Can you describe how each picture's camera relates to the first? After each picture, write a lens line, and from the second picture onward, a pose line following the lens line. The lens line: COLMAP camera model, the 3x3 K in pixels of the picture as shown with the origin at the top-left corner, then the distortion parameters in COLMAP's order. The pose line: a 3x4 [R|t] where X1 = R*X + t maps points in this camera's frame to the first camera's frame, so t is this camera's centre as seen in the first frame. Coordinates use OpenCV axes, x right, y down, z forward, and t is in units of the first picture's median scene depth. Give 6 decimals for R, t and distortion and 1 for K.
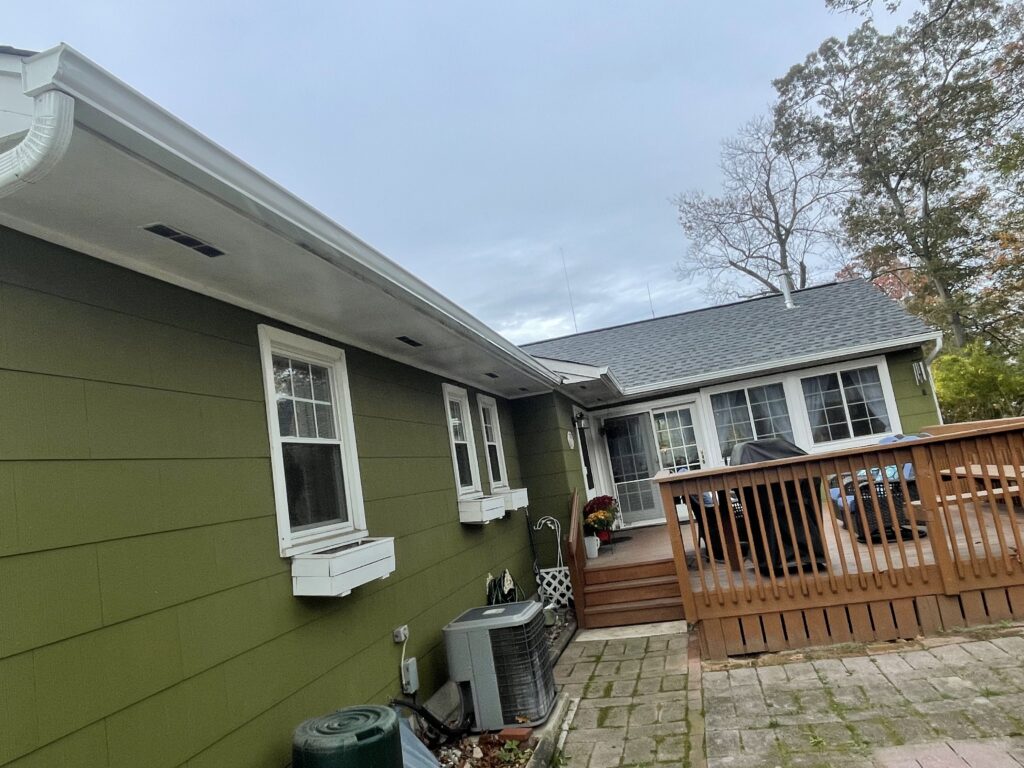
lens RADIAL K [[685.7, 0, 510.8], [0, 685.7, 386.8], [0, 0, 1]] dist [0.001138, -0.001414]
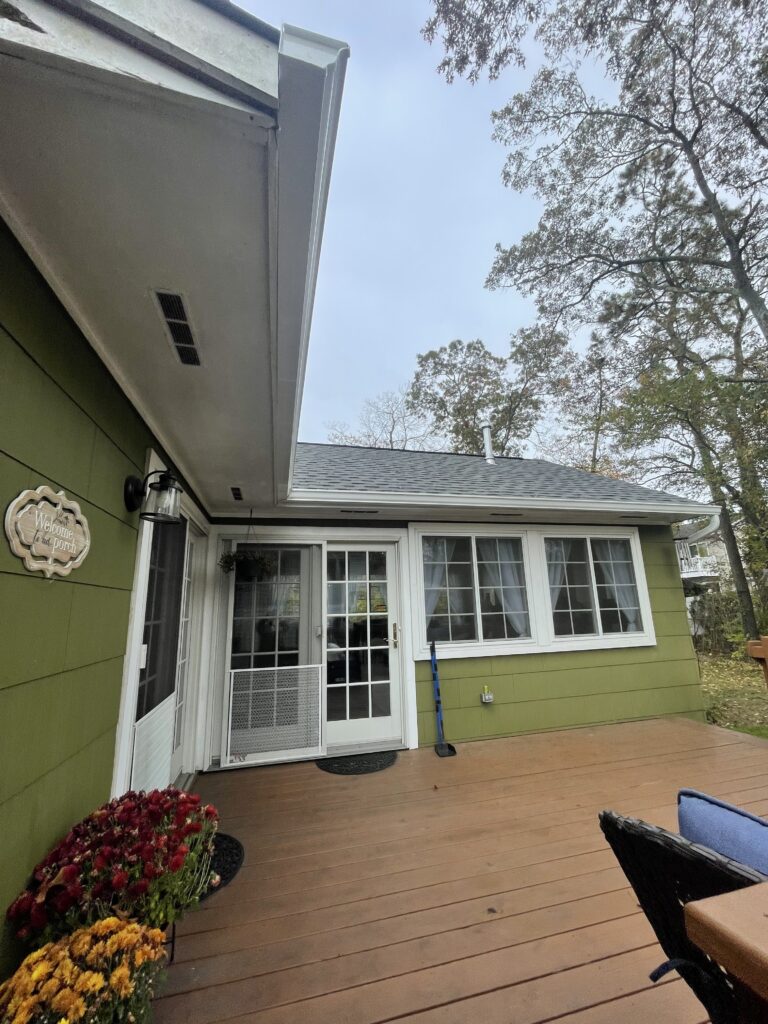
lens RADIAL K [[415.0, 0, 382.8], [0, 415.0, 514.0], [0, 0, 1]] dist [-0.000982, -0.000041]
pose [[0.880711, 0.229932, 0.414100, 0.175277], [-0.173746, 0.970153, -0.169160, 0.110731], [-0.440636, 0.077033, 0.894375, 1.203846]]
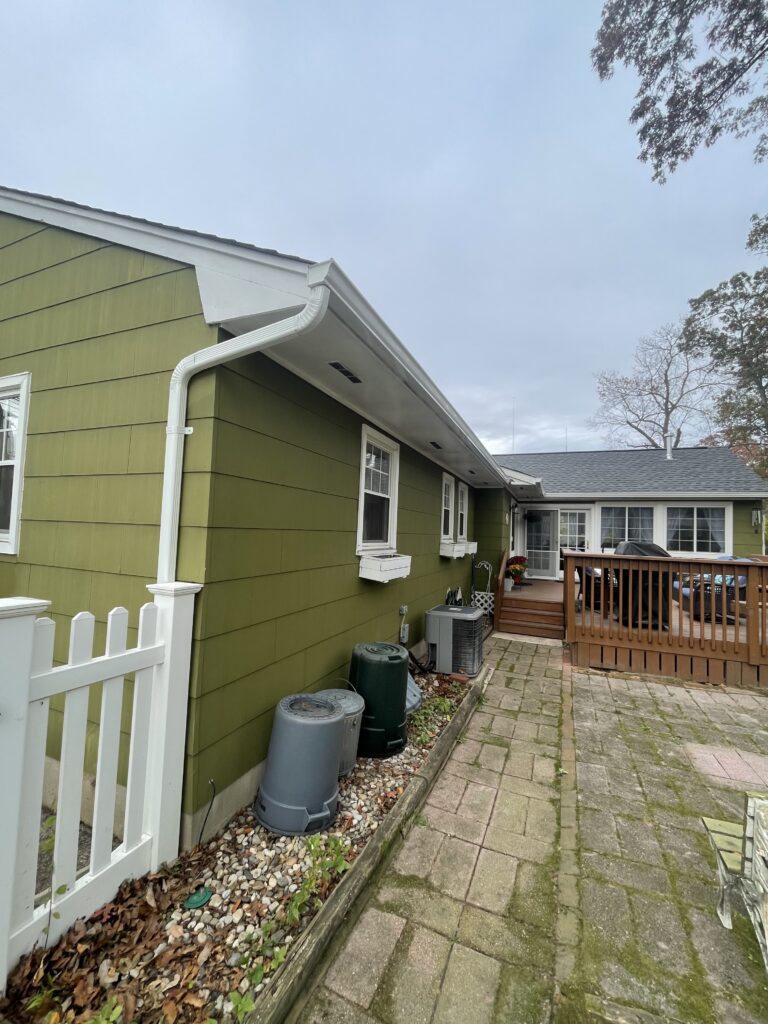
lens RADIAL K [[415.0, 0, 382.8], [0, 415.0, 514.0], [0, 0, 1]] dist [-0.000982, -0.000041]
pose [[0.969069, 0.182380, -0.166261, -0.055046], [-0.164761, 0.979684, 0.114339, 0.003028], [0.183736, -0.083409, 0.979430, -0.026468]]
